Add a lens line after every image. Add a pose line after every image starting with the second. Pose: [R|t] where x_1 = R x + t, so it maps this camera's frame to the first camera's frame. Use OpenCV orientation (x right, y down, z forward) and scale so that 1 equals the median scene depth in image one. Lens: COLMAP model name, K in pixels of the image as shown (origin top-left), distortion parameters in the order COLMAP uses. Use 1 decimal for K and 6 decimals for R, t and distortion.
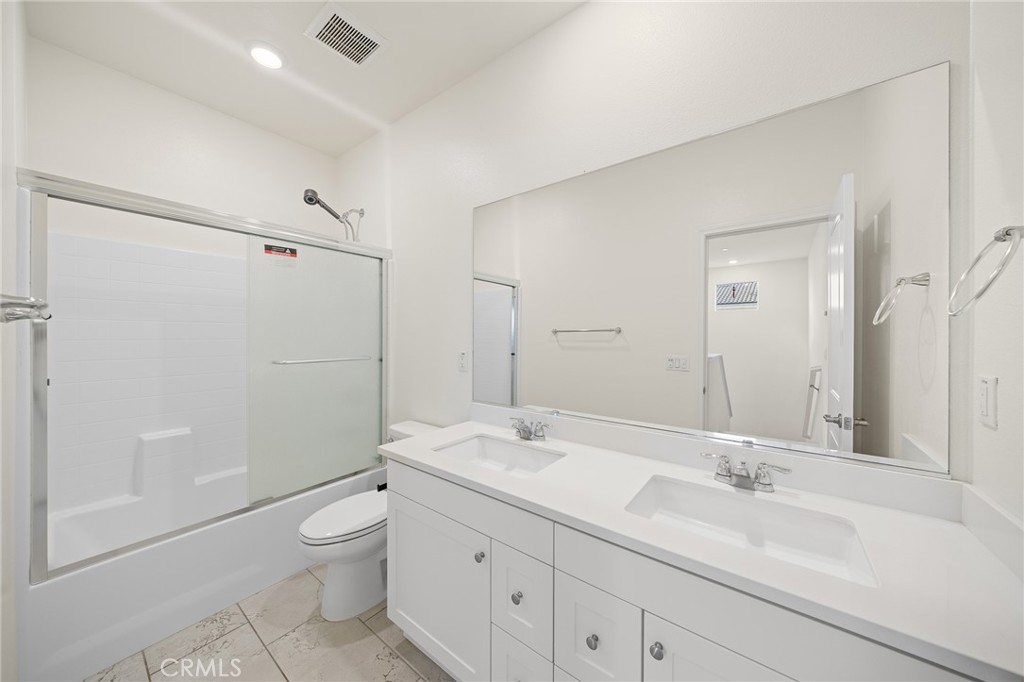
lens RADIAL K [[348.0, 0, 507.1], [0, 348.0, 340.0], [0, 0, 1]] dist [-0.004235, -0.000223]
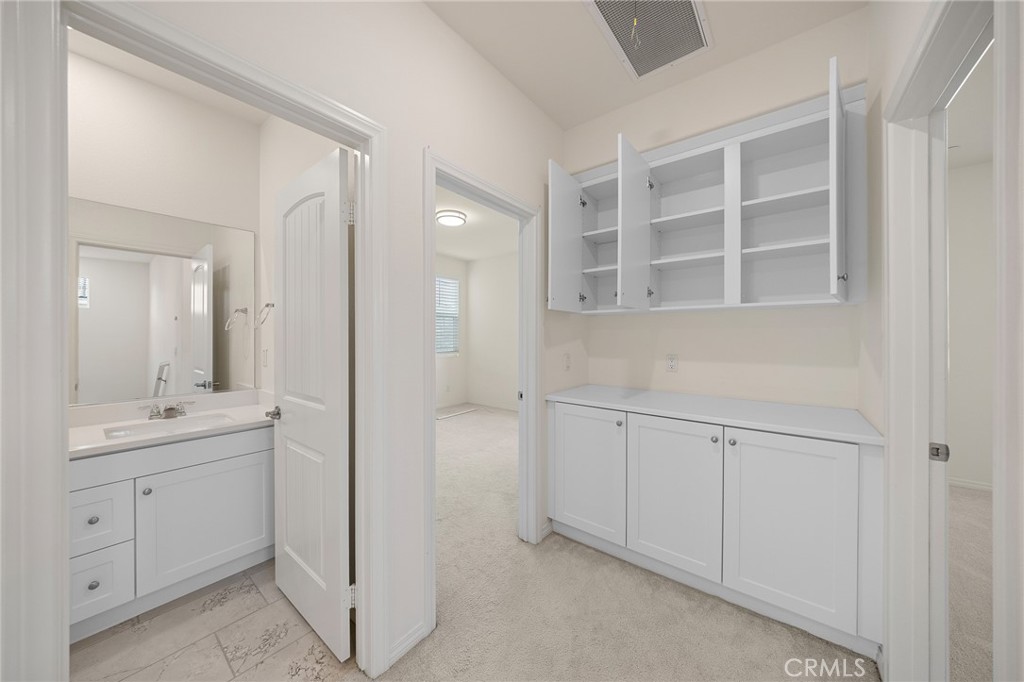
lens RADIAL K [[348.0, 0, 507.6], [0, 348.0, 337.3], [0, 0, 1]] dist [-0.004235, -0.000223]
pose [[0.022070, 0.000485, 0.999756, -1.063943], [0.009146, 0.999958, -0.000687, 0.019093], [-0.999715, 0.009159, 0.022065, -0.794628]]
